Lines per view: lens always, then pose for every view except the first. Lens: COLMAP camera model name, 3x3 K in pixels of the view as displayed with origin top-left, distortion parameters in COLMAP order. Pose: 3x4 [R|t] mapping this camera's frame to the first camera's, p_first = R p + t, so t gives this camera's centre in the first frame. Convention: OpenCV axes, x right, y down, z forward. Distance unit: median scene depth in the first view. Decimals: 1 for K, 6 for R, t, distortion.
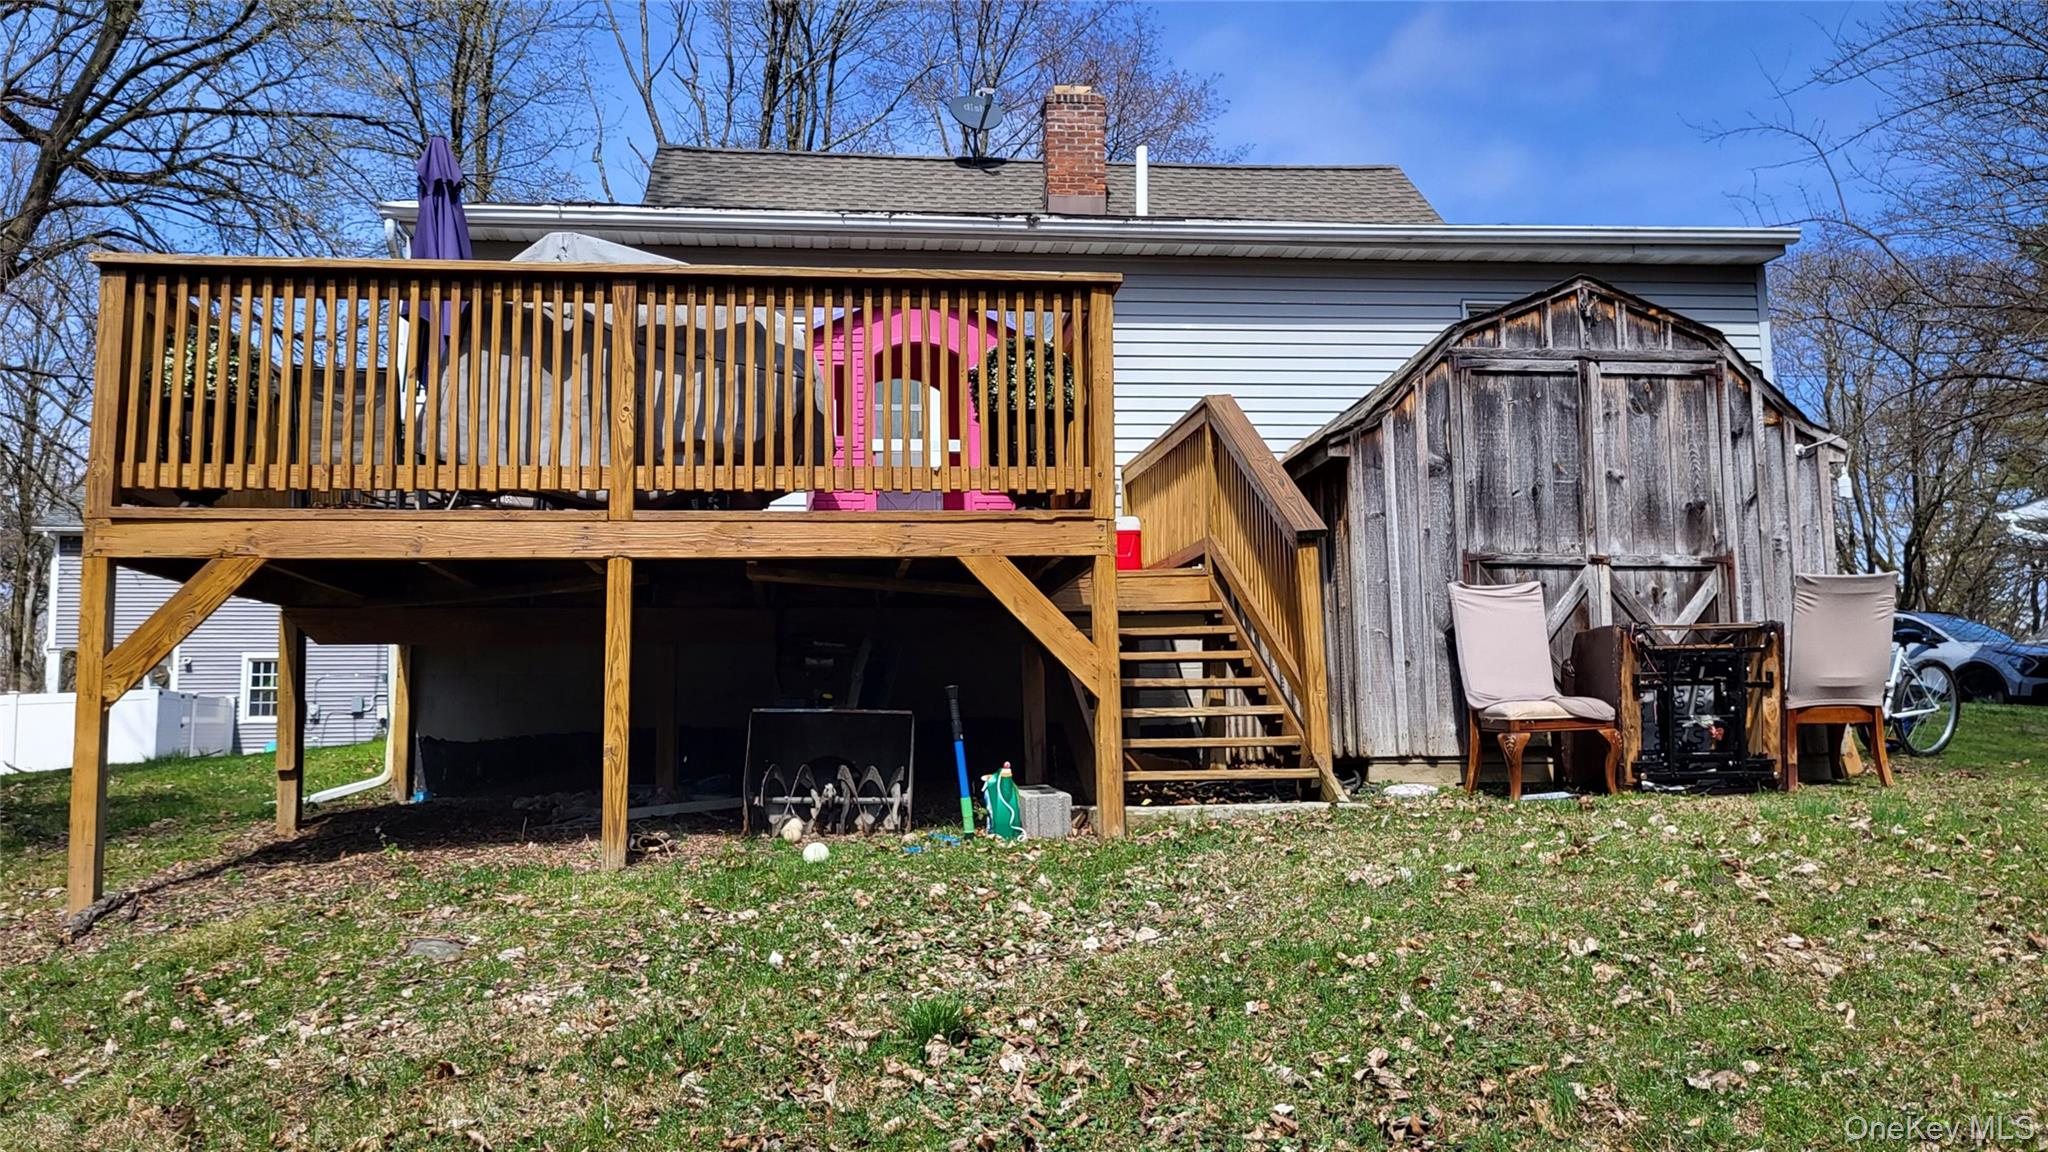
lens RADIAL K [[1555.6, 0, 1020.5], [0, 1555.6, 540.5], [0, 0, 1]] dist [0.007067, 0.002547]
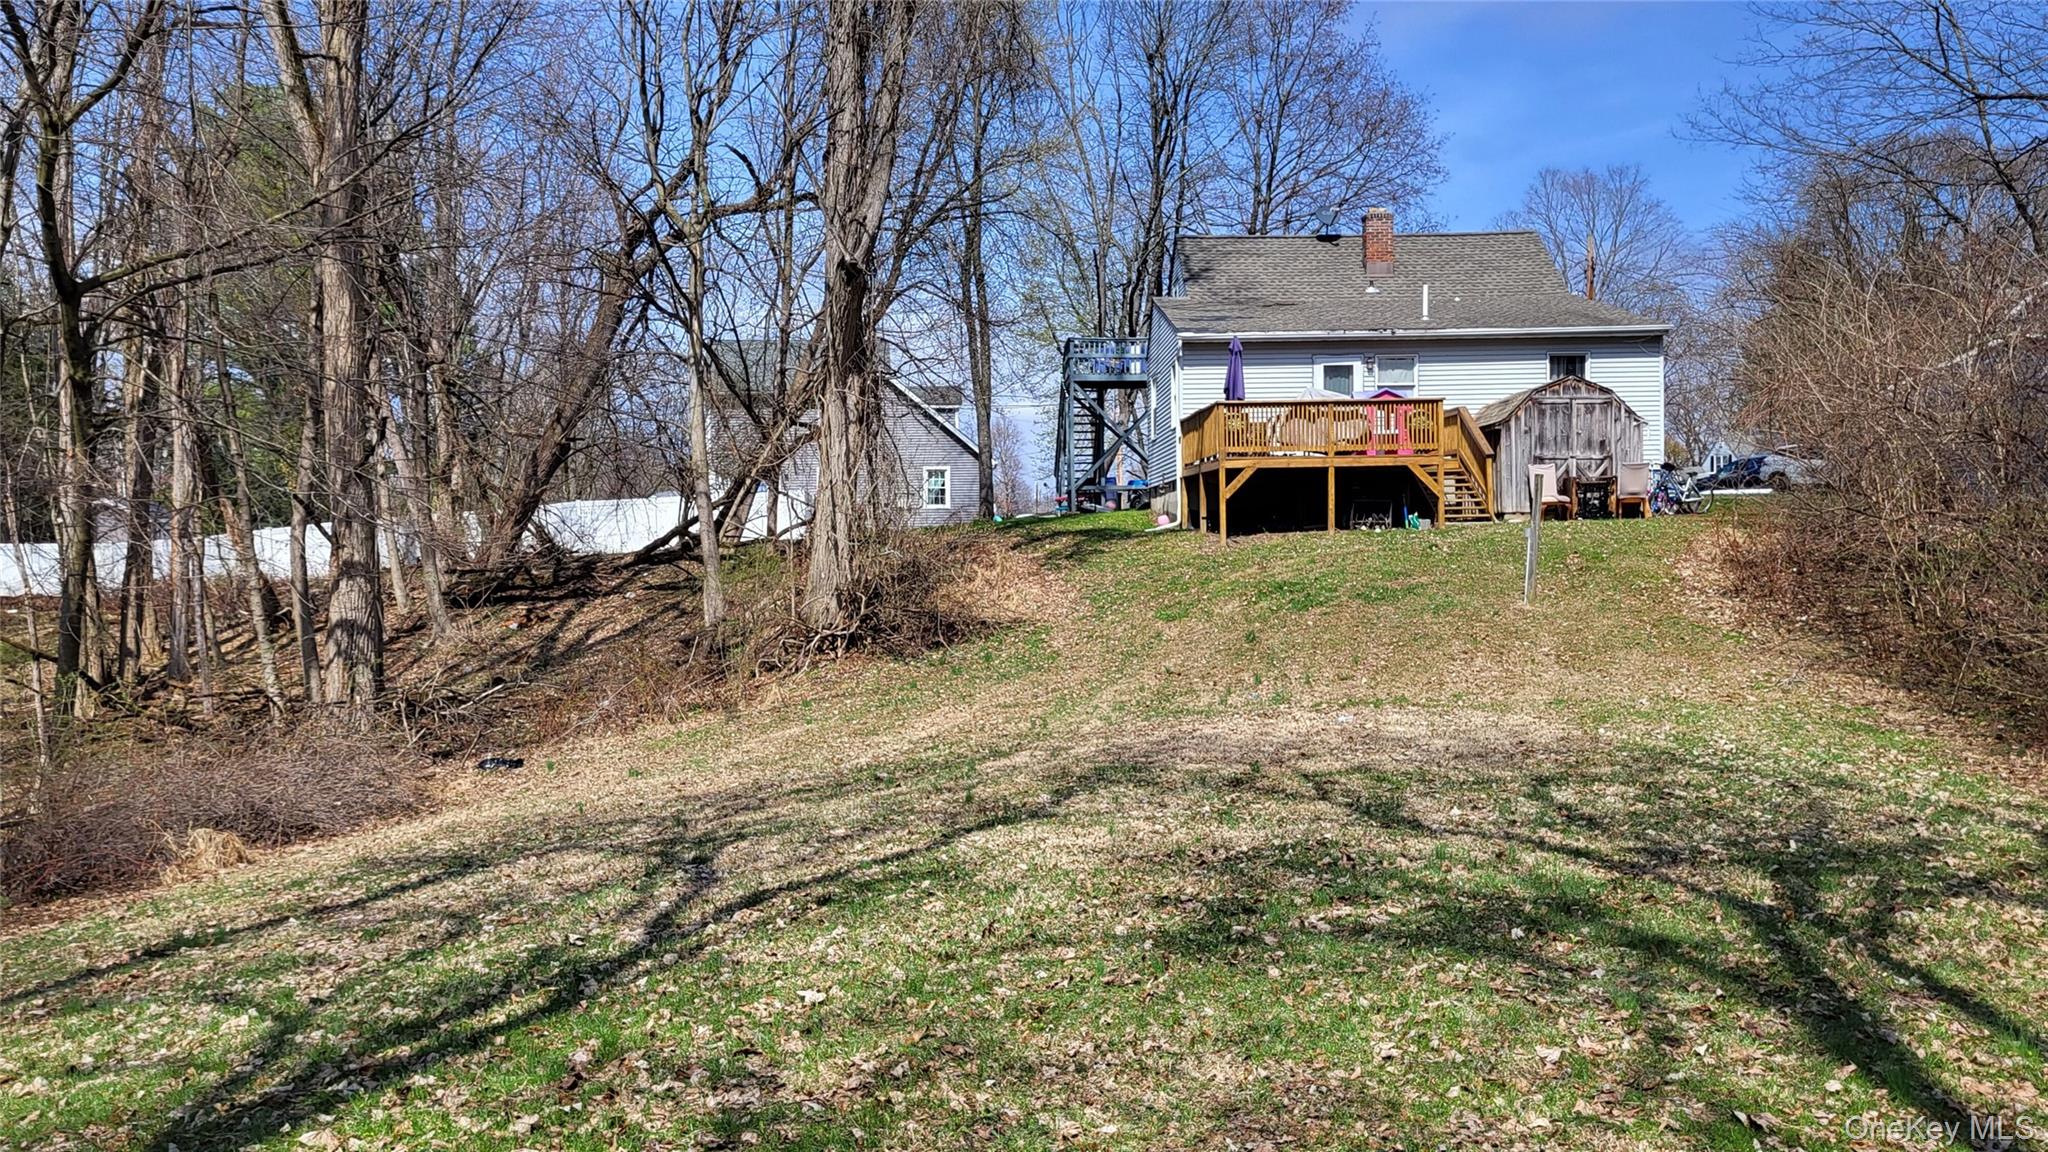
lens RADIAL K [[1555.6, 0, 1020.5], [0, 1555.6, 540.5], [0, 0, 1]] dist [0.007067, 0.002547]
pose [[0.994794, -0.002220, -0.101886, -0.519578], [0.015781, 0.991058, 0.132494, -0.289035], [0.100681, -0.133412, 0.985933, -2.648927]]
